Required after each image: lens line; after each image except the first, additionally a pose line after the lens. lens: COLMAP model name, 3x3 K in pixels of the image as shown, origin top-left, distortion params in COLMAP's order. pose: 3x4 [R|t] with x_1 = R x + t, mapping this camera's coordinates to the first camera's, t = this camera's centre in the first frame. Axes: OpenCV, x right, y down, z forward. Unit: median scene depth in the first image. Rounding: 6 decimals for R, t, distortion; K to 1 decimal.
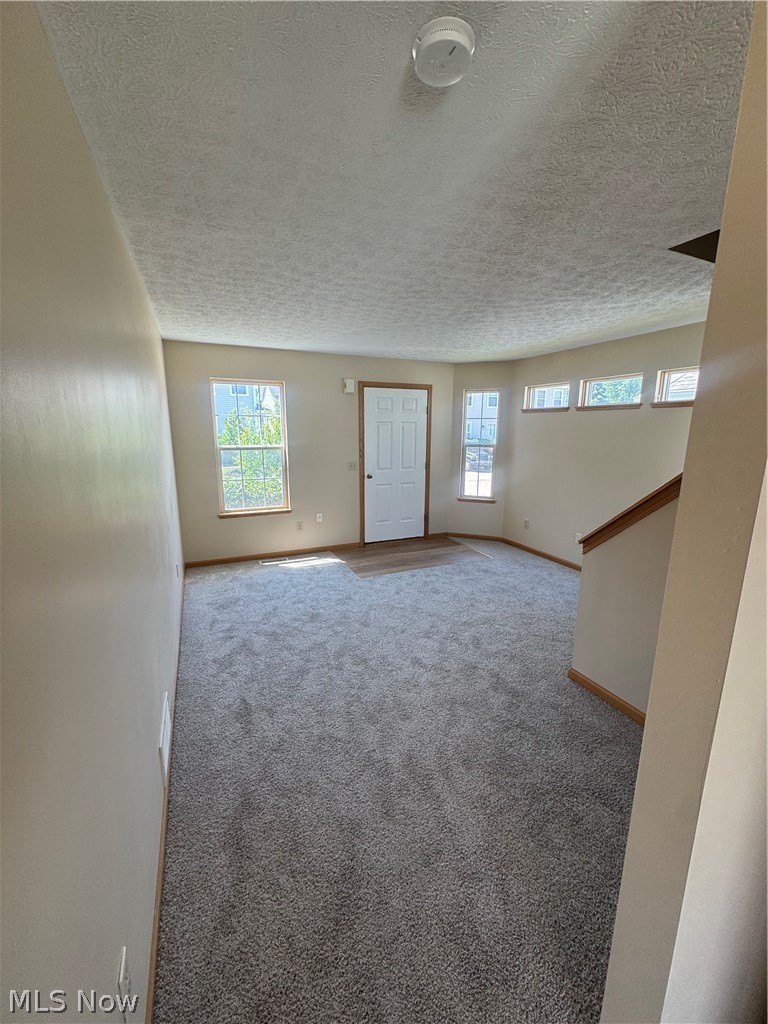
lens RADIAL K [[408.8, 0, 384.9], [0, 408.8, 511.0], [0, 0, 1]] dist [-0.001534, 0.000533]
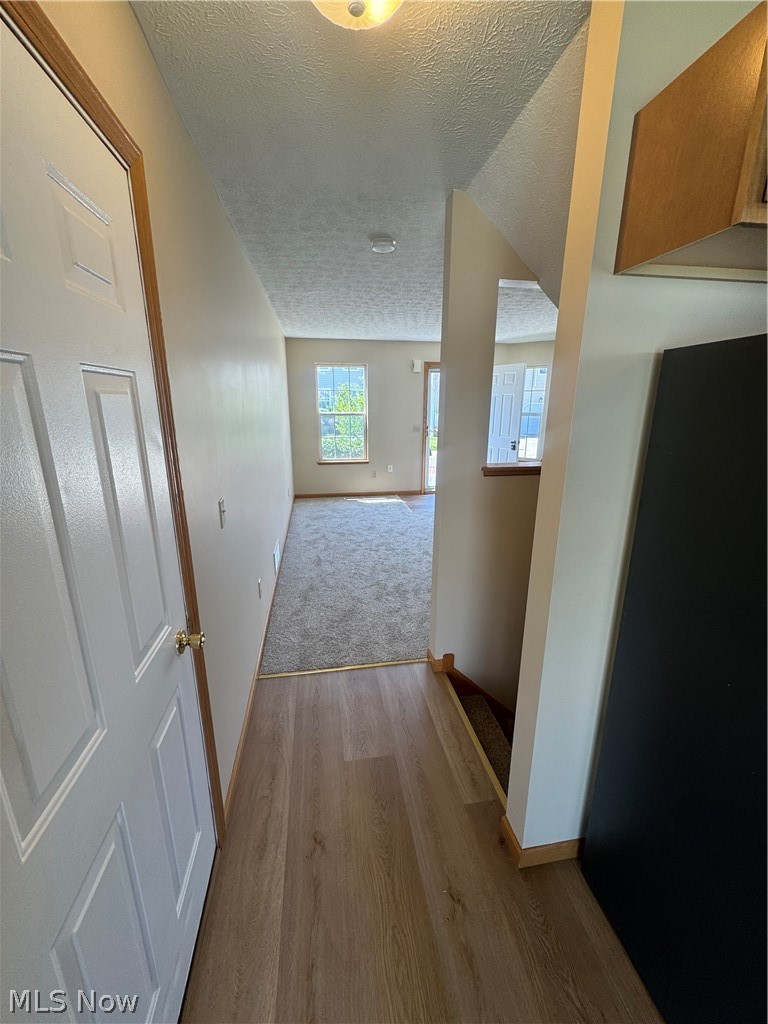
lens RADIAL K [[408.8, 0, 384.9], [0, 408.8, 511.0], [0, 0, 1]] dist [-0.001534, 0.000533]
pose [[0.965364, 0.065703, -0.252498, 0.193058], [-0.049798, 0.996381, 0.068880, 0.072353], [0.256110, -0.053920, 0.965143, -0.324673]]
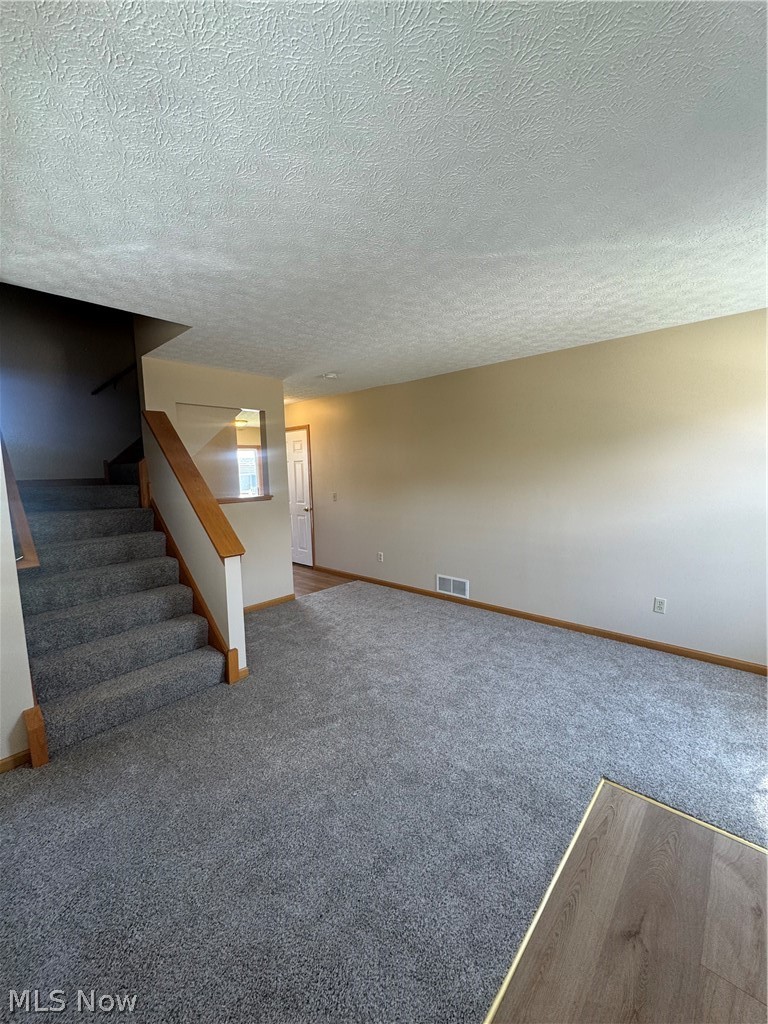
lens RADIAL K [[408.8, 0, 384.9], [0, 408.8, 511.0], [0, 0, 1]] dist [-0.001534, 0.000533]
pose [[-0.916828, 0.053425, -0.395692, 0.476285], [-0.063763, 0.958700, 0.277181, -0.332419], [0.394158, 0.279358, -0.875556, 1.786324]]
